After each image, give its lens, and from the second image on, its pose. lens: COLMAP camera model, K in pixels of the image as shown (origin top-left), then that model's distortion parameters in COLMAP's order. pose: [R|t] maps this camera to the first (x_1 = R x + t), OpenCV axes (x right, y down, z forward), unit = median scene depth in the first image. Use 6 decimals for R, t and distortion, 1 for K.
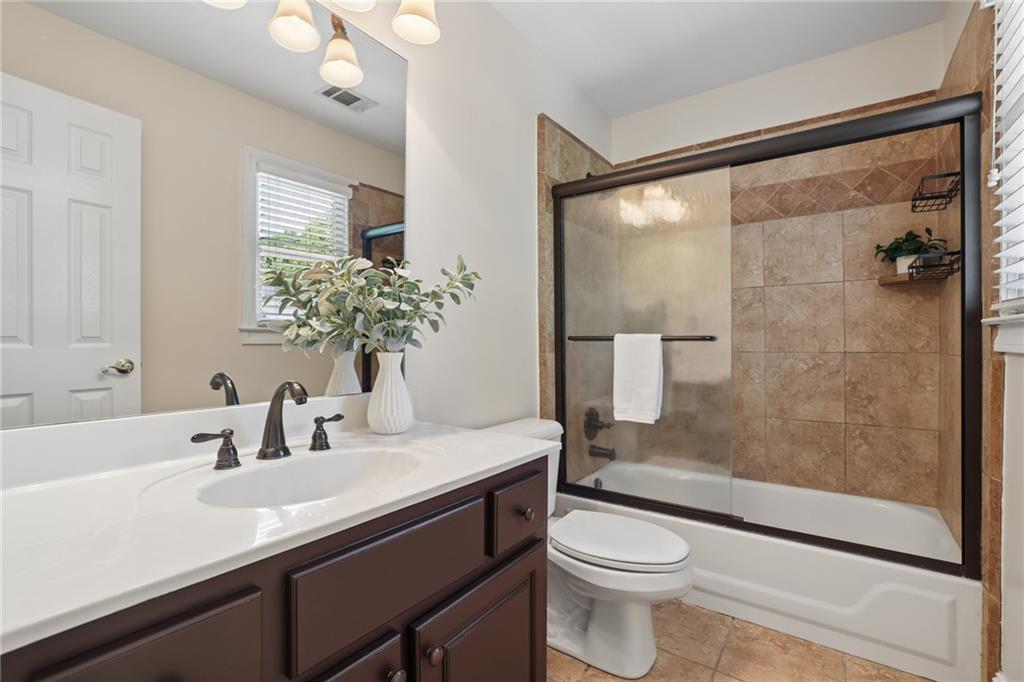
lens RADIAL K [[449.3, 0, 514.1], [0, 449.3, 337.9], [0, 0, 1]] dist [-0.027486, 0.003035]
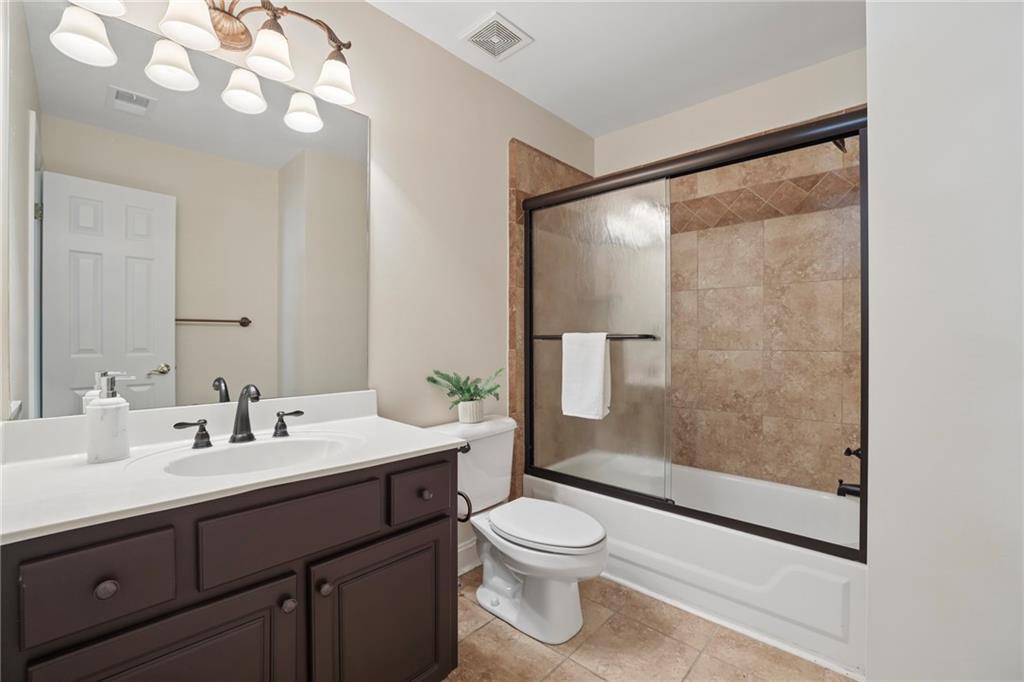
lens RADIAL K [[449.3, 0, 510.8], [0, 449.3, 338.7], [0, 0, 1]] dist [-0.027486, 0.003035]
pose [[0.992011, -0.005524, -0.126031, 0.282566], [0.007686, 0.999831, 0.016679, -0.032333], [0.125918, -0.017515, 0.991886, -0.123489]]
